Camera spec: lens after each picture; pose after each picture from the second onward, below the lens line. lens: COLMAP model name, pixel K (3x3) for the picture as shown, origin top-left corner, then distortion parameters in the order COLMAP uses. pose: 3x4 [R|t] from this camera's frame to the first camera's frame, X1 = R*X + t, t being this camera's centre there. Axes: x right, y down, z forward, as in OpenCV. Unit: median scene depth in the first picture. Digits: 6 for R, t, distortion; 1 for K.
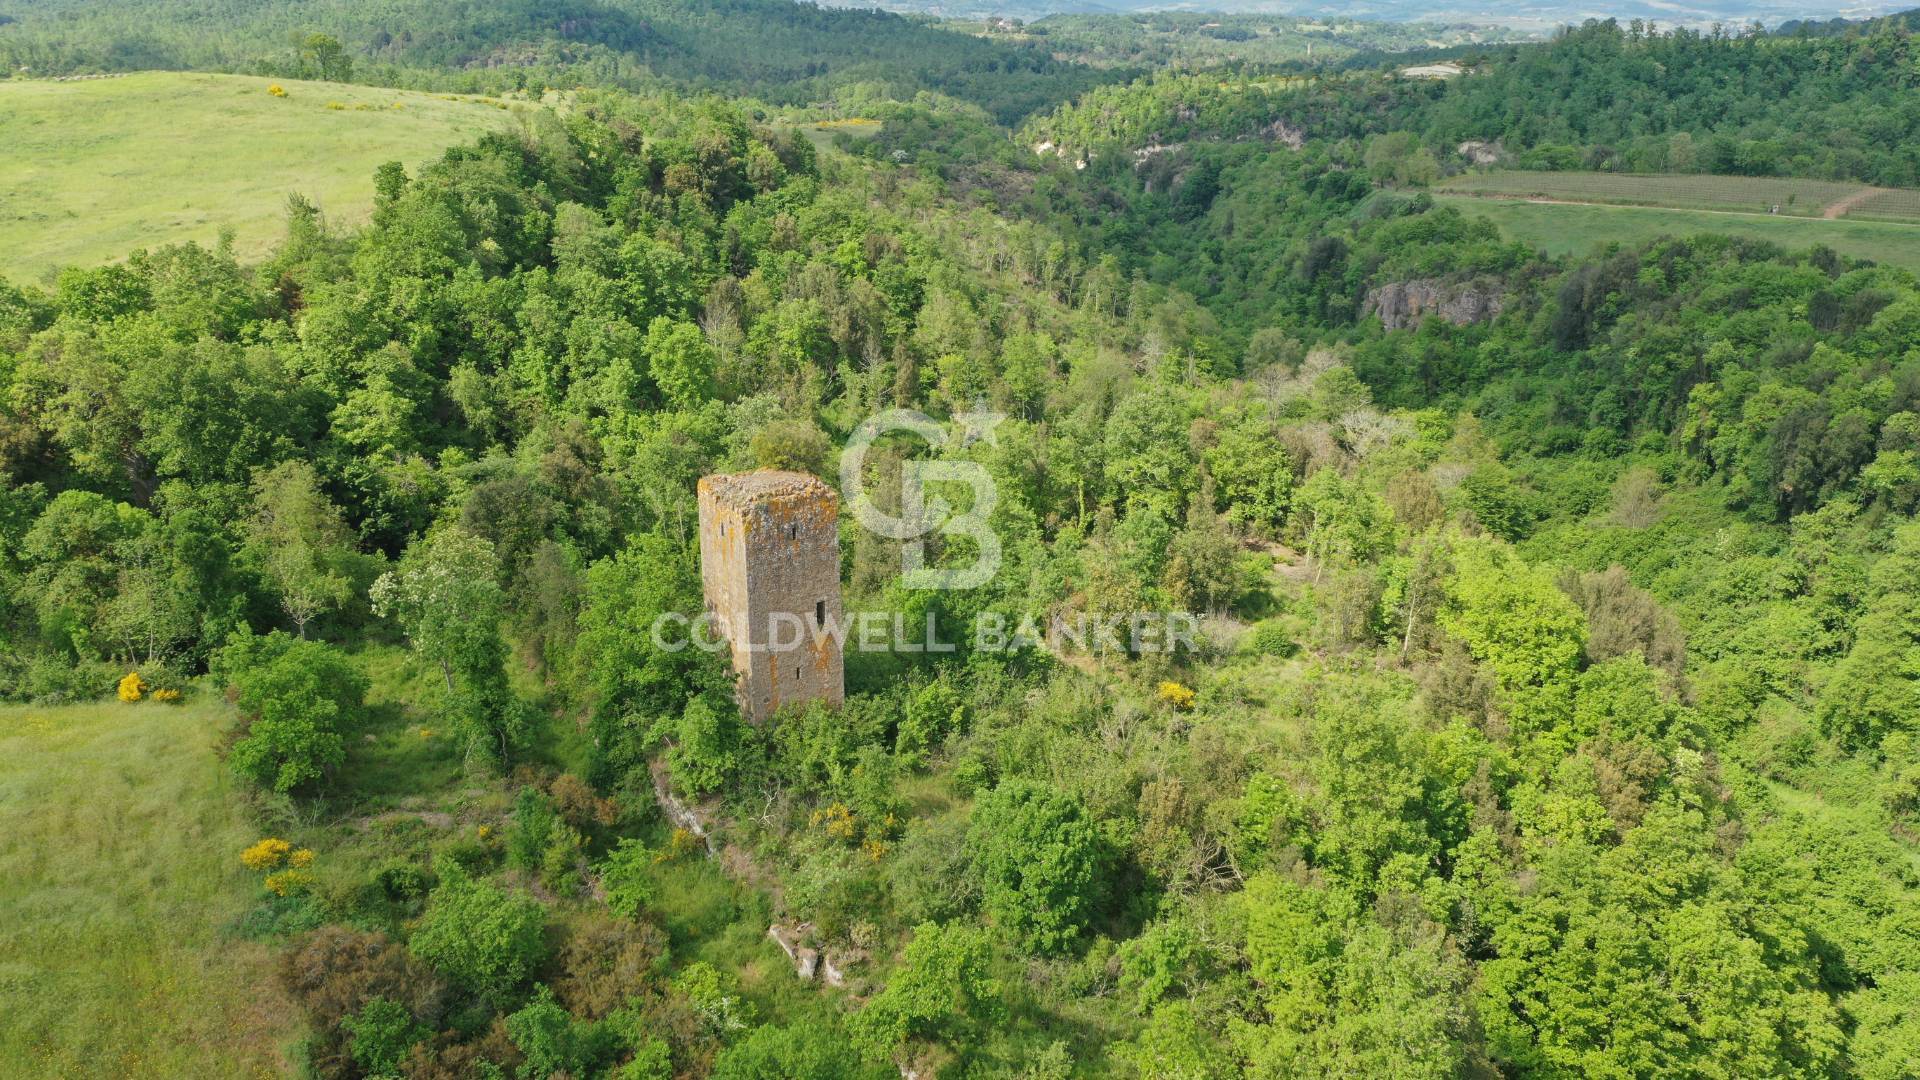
lens RADIAL K [[1529.6, 0, 960.0], [0, 1529.6, 540.0], [0, 0, 1]] dist [0.009690, 0.003235]
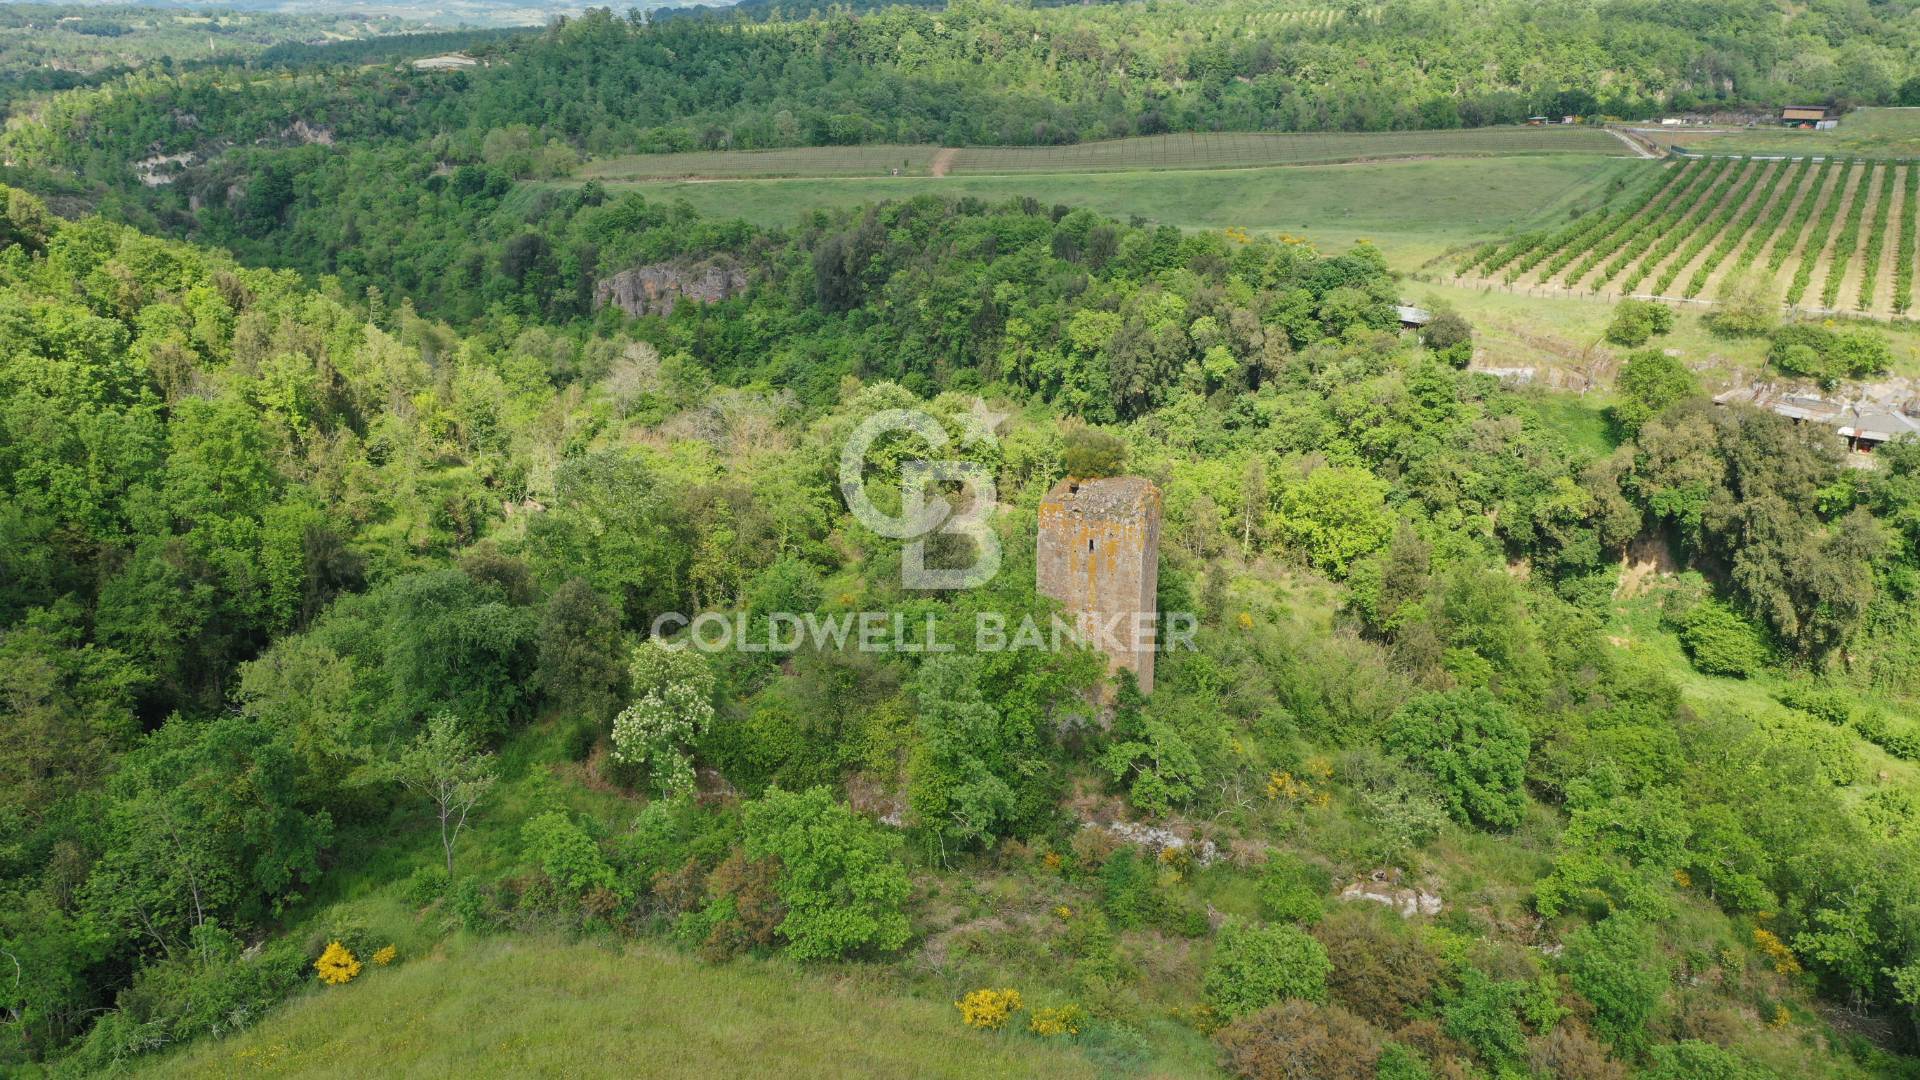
lens RADIAL K [[1529.6, 0, 960.0], [0, 1529.6, 540.0], [0, 0, 1]] dist [0.009690, 0.003235]
pose [[0.779425, -0.217986, 0.587348, -0.107234], [0.214363, 0.973721, 0.076919, -0.014851], [-0.588681, 0.065953, 0.805671, 0.038386]]
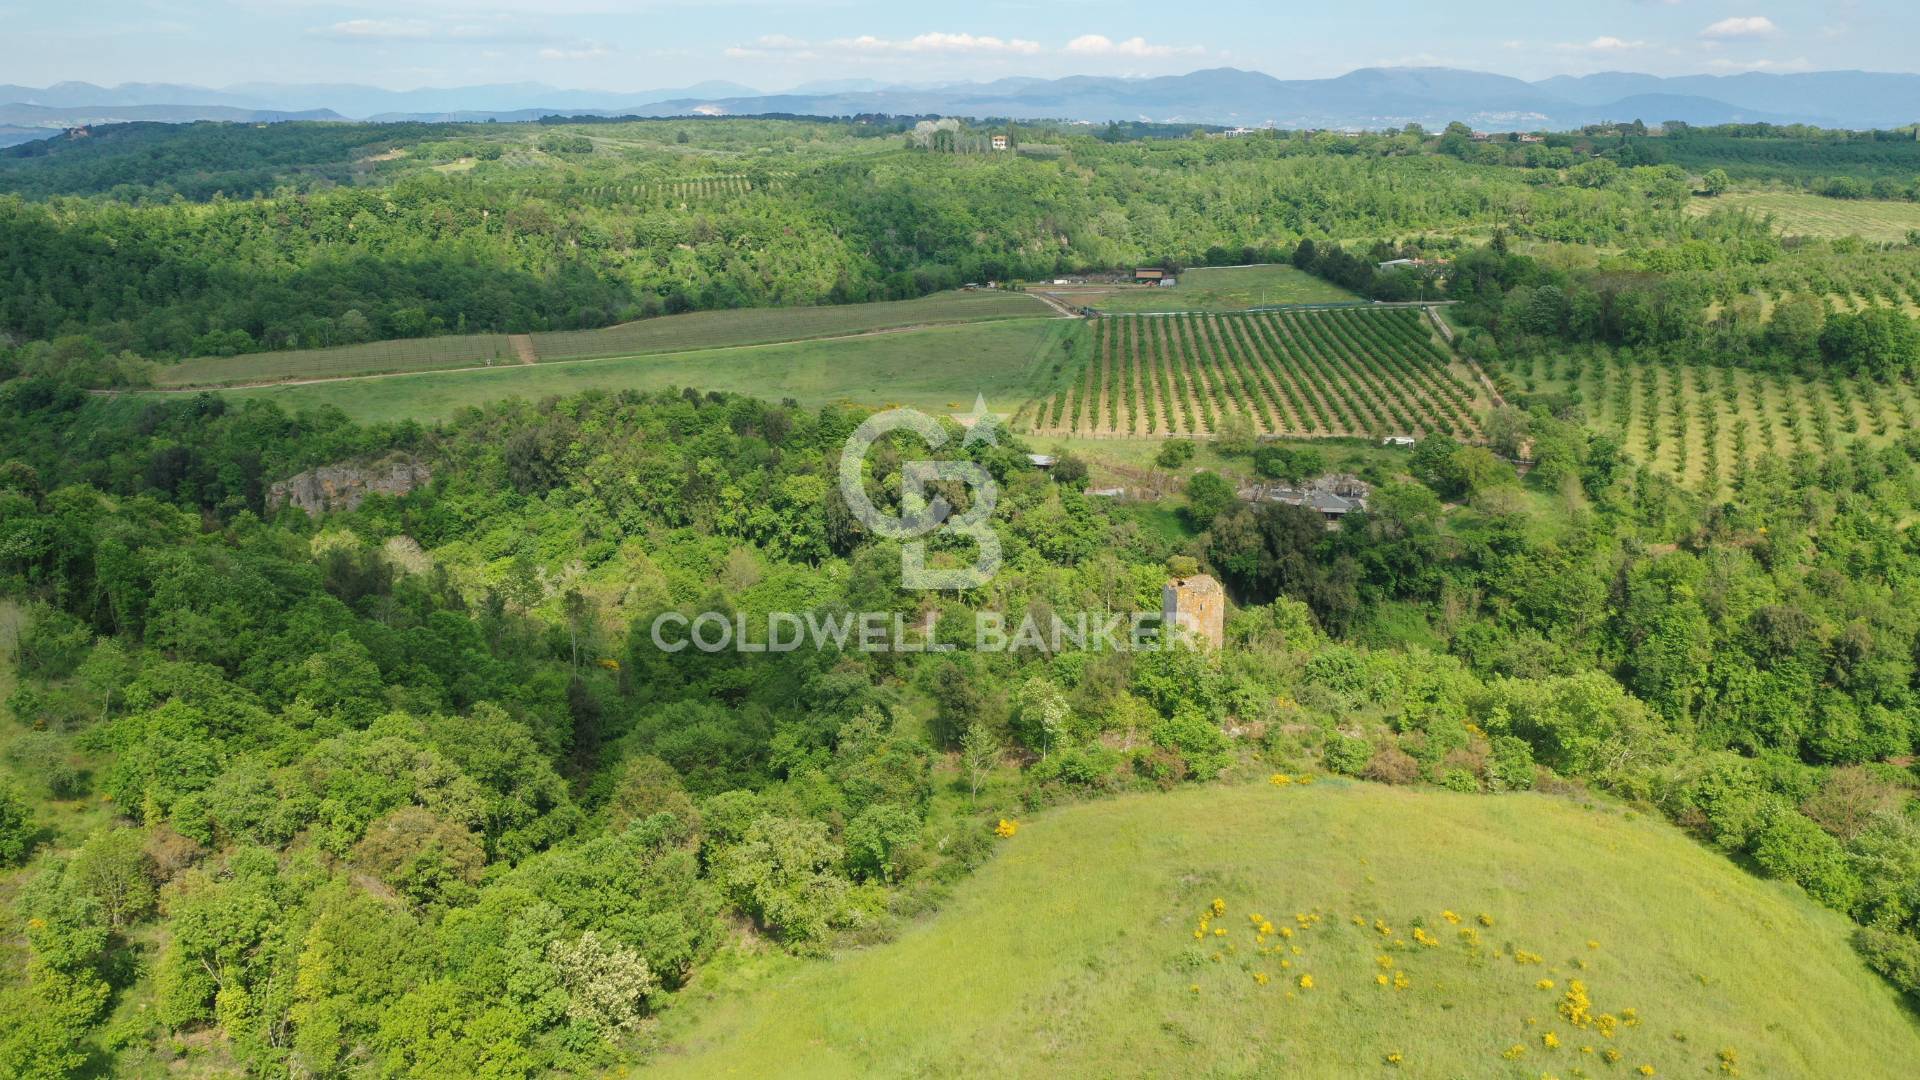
lens RADIAL K [[1529.6, 0, 960.0], [0, 1529.6, 540.0], [0, 0, 1]] dist [0.009690, 0.003235]
pose [[0.440468, -0.244817, 0.863743, -0.292524], [0.303929, 0.945954, 0.113129, -0.061542], [-0.844757, 0.212687, 0.491069, 0.030457]]
